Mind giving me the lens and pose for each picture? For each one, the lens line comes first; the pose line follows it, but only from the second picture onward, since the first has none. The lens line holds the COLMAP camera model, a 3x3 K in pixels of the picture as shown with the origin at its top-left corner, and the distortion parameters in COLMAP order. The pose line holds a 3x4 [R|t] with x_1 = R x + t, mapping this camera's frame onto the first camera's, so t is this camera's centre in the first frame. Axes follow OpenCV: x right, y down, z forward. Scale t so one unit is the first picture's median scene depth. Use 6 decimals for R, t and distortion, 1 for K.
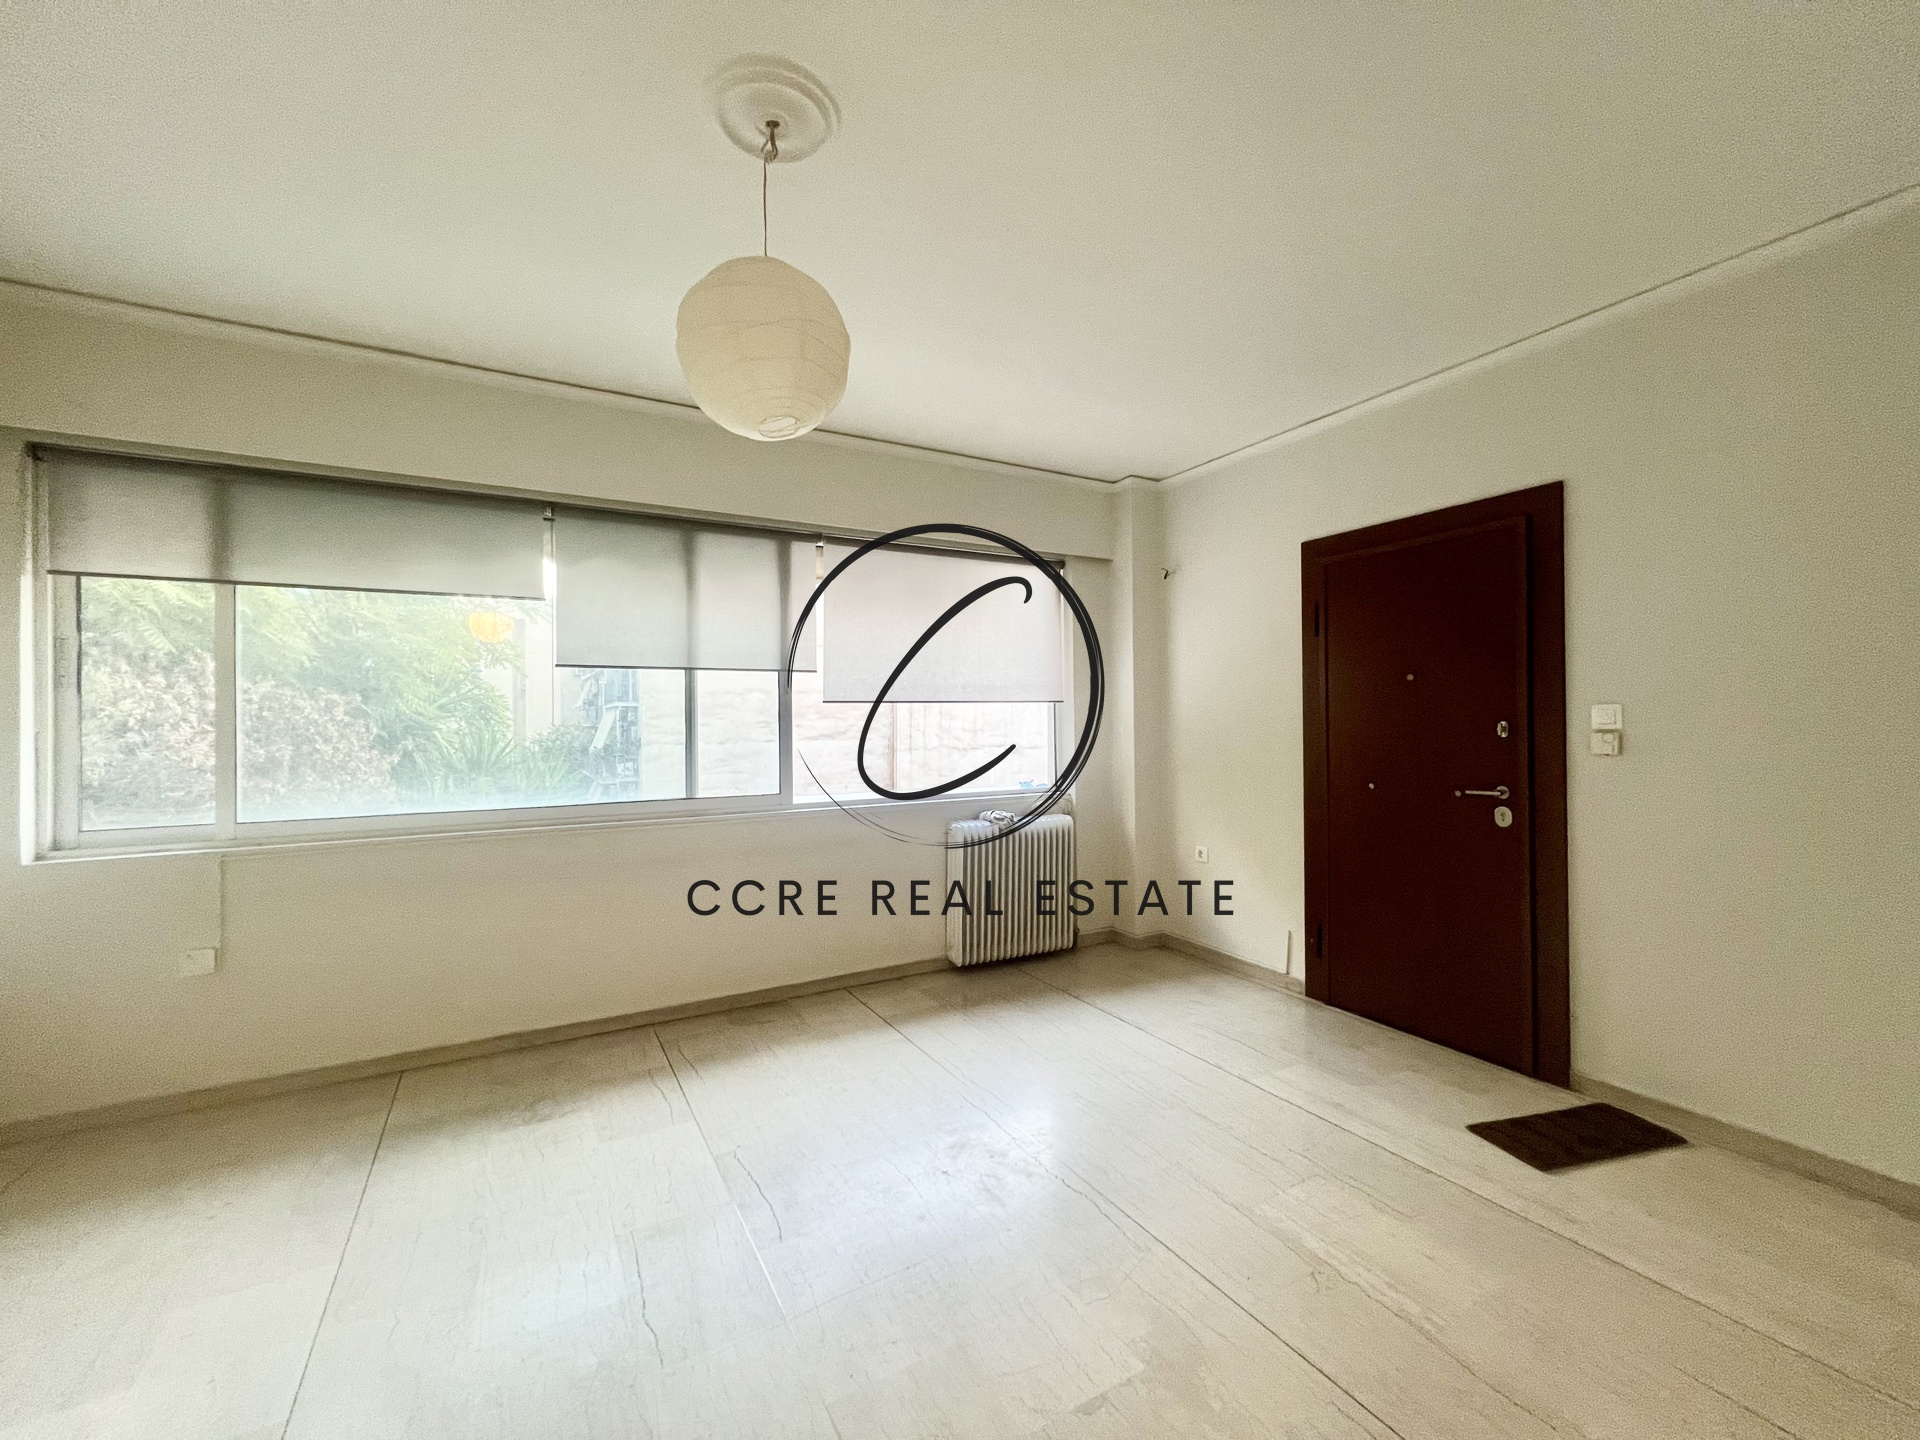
lens RADIAL K [[771.1, 0, 959.7], [0, 771.1, 715.0], [0, 0, 1]] dist [-0.003800, 0.001012]
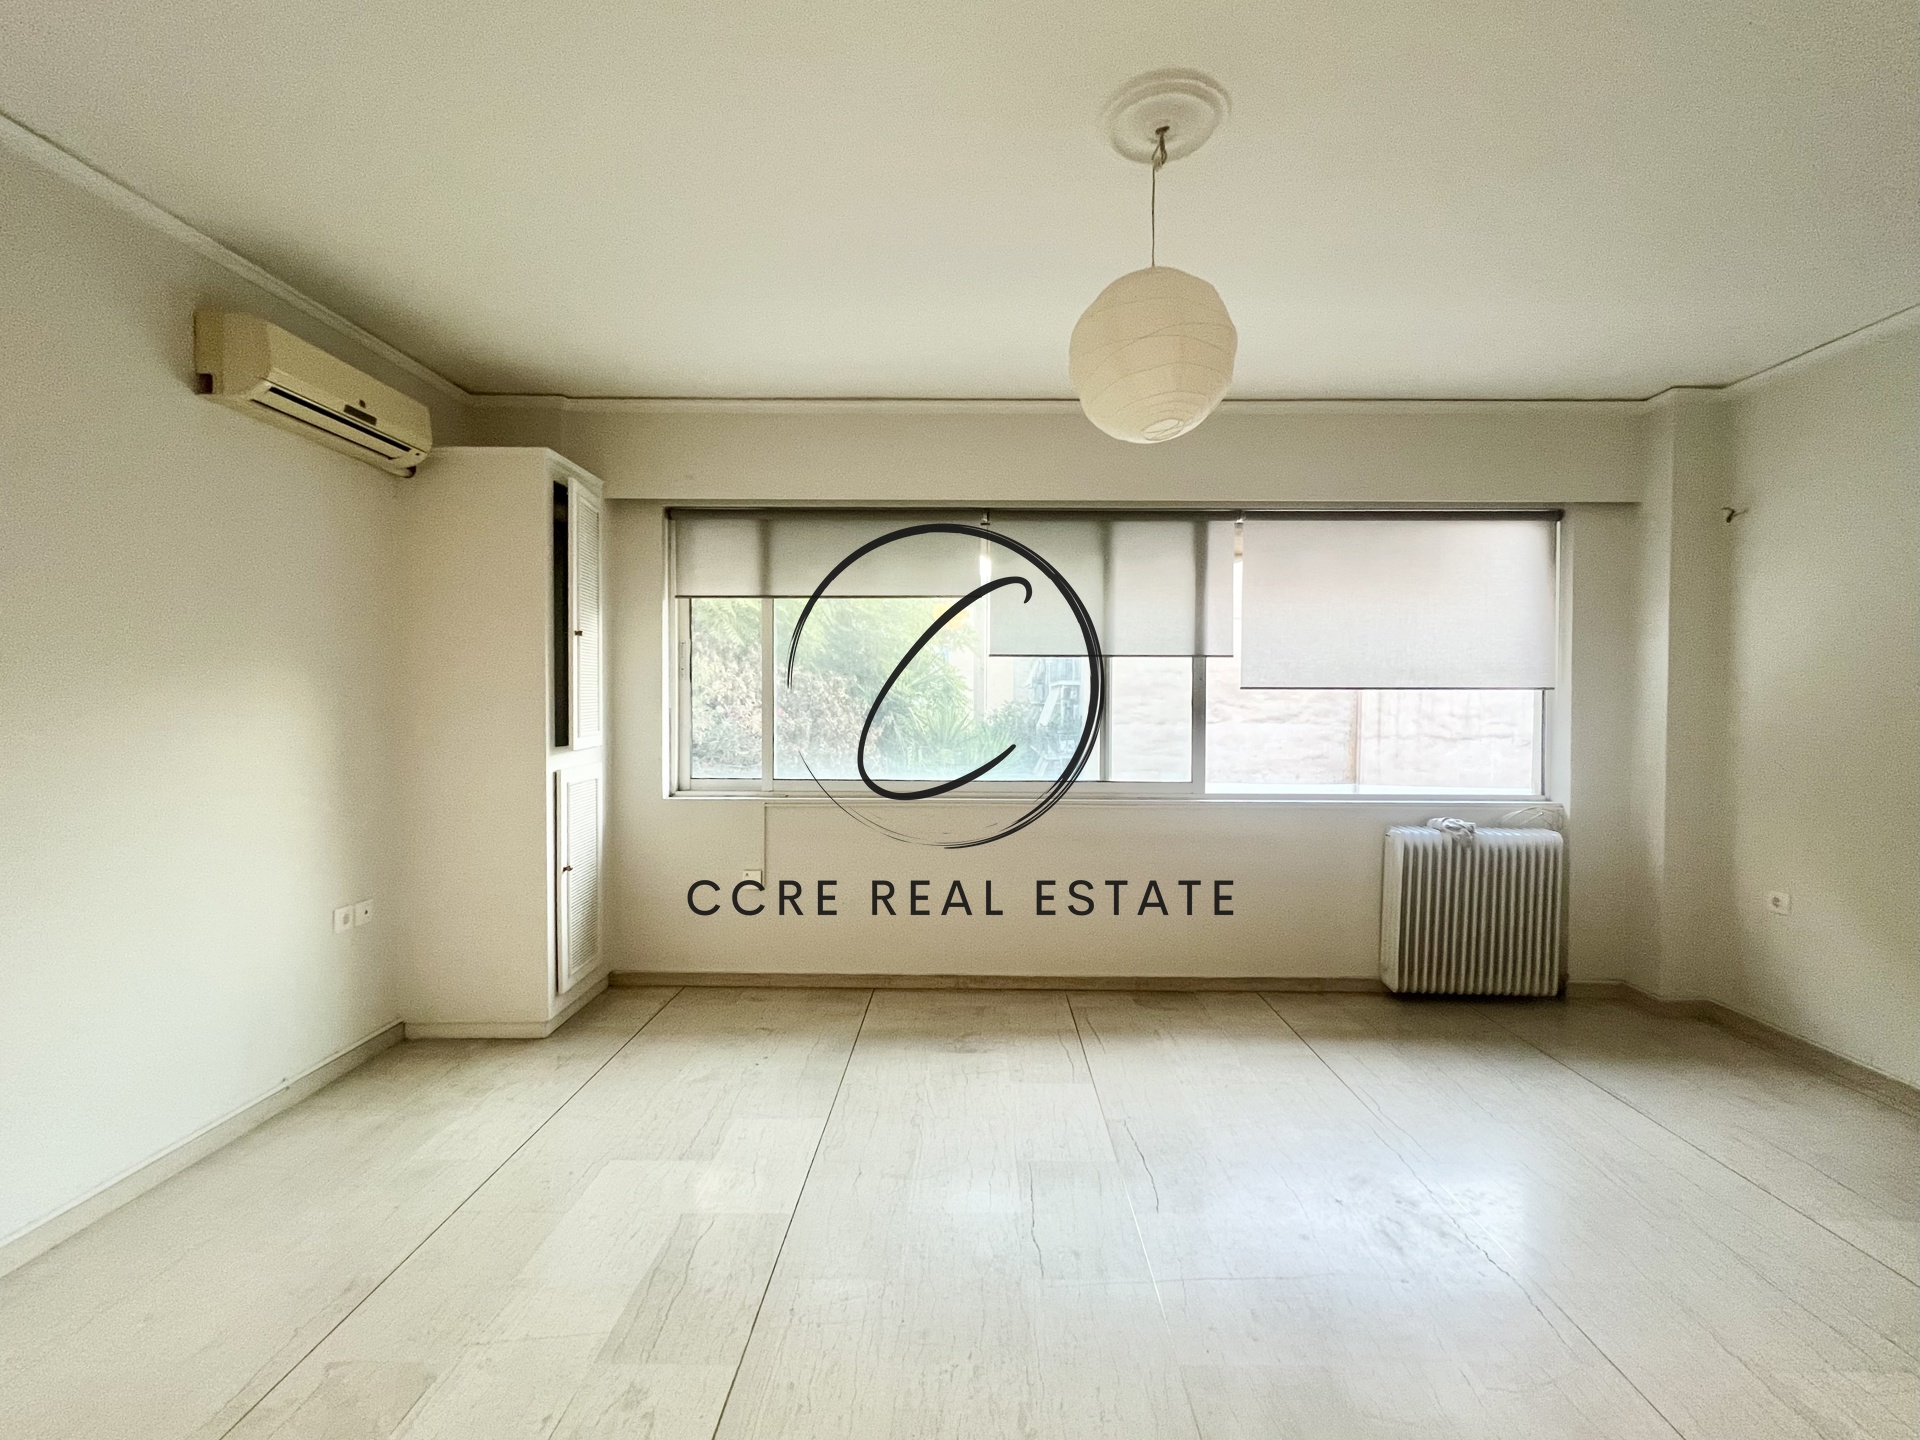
lens RADIAL K [[826.4, 0, 978.5], [0, 826.4, 715.6], [0, 0, 1]] dist [-0.004434, 0.000387]
pose [[0.867389, 0.023452, -0.497077, 0.058848], [-0.010379, 0.999524, 0.029046, -0.011484], [0.497522, -0.020035, 0.867220, -0.046543]]
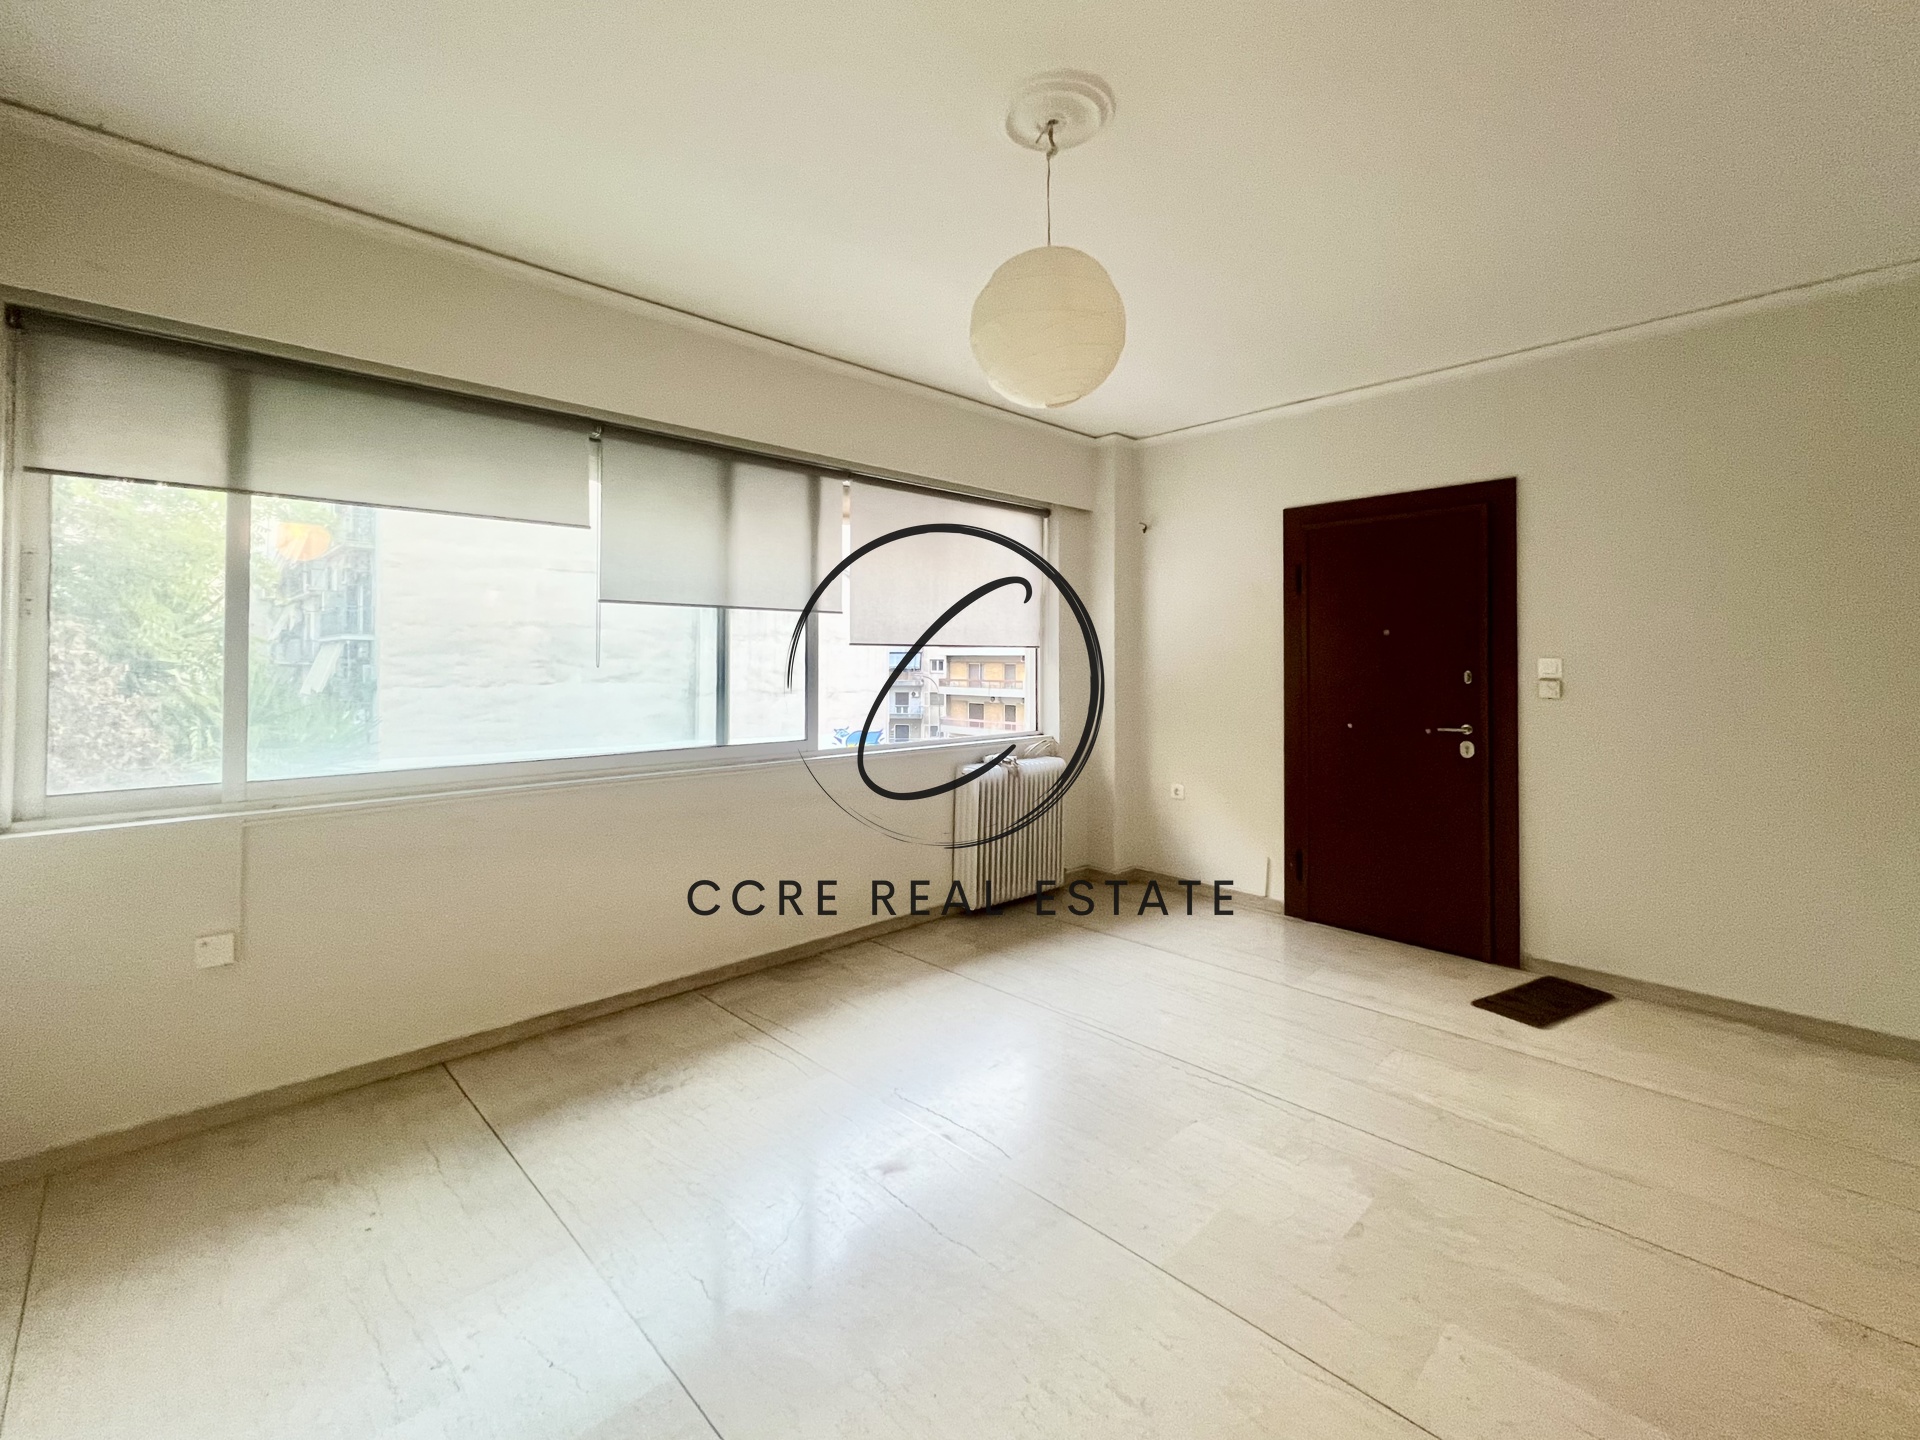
lens RADIAL K [[826.4, 0, 968.6], [0, 826.4, 654.6], [0, 0, 1]] dist [-0.004434, 0.000387]
pose [[0.966985, 0.012119, 0.254547, -0.351412], [-0.011493, 0.999926, -0.003949, -0.002606], [-0.254576, 0.000893, 0.967052, -0.049502]]
